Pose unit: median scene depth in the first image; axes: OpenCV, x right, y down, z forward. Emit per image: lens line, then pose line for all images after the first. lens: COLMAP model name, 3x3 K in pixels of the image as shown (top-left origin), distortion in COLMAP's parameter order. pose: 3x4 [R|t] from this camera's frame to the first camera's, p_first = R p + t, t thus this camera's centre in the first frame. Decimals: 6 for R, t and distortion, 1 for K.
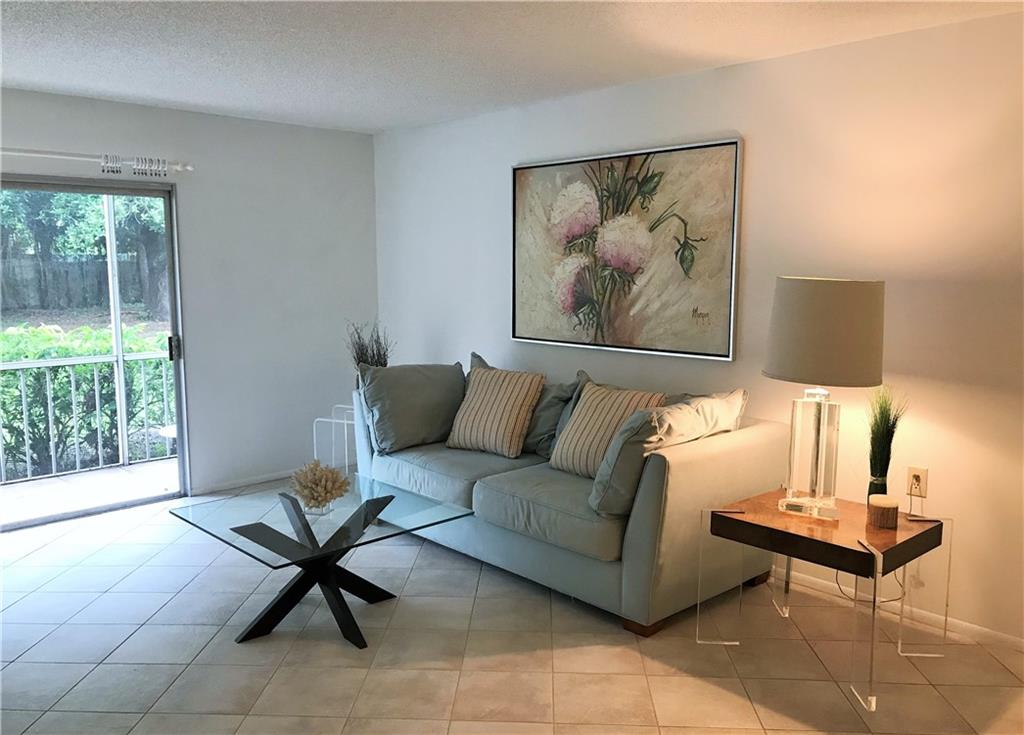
lens RADIAL K [[847.2, 0, 515.3], [0, 847.2, 375.6], [0, 0, 1]] dist [0.026342, -0.012526]
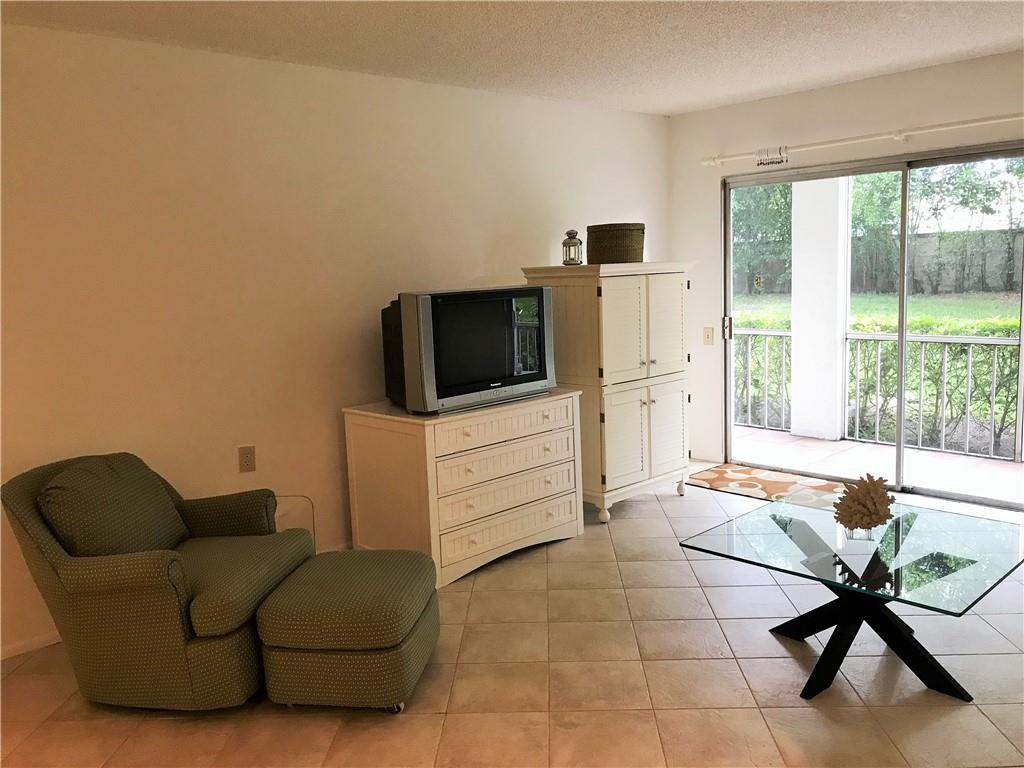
lens RADIAL K [[851.7, 0, 508.8], [0, 851.7, 387.4], [0, 0, 1]] dist [0.047098, 0.005137]
pose [[-0.001919, 0.153678, -0.988119, 0.448457], [-0.098041, 0.983332, 0.153124, -0.062747], [0.995181, 0.097170, 0.013180, 0.468100]]
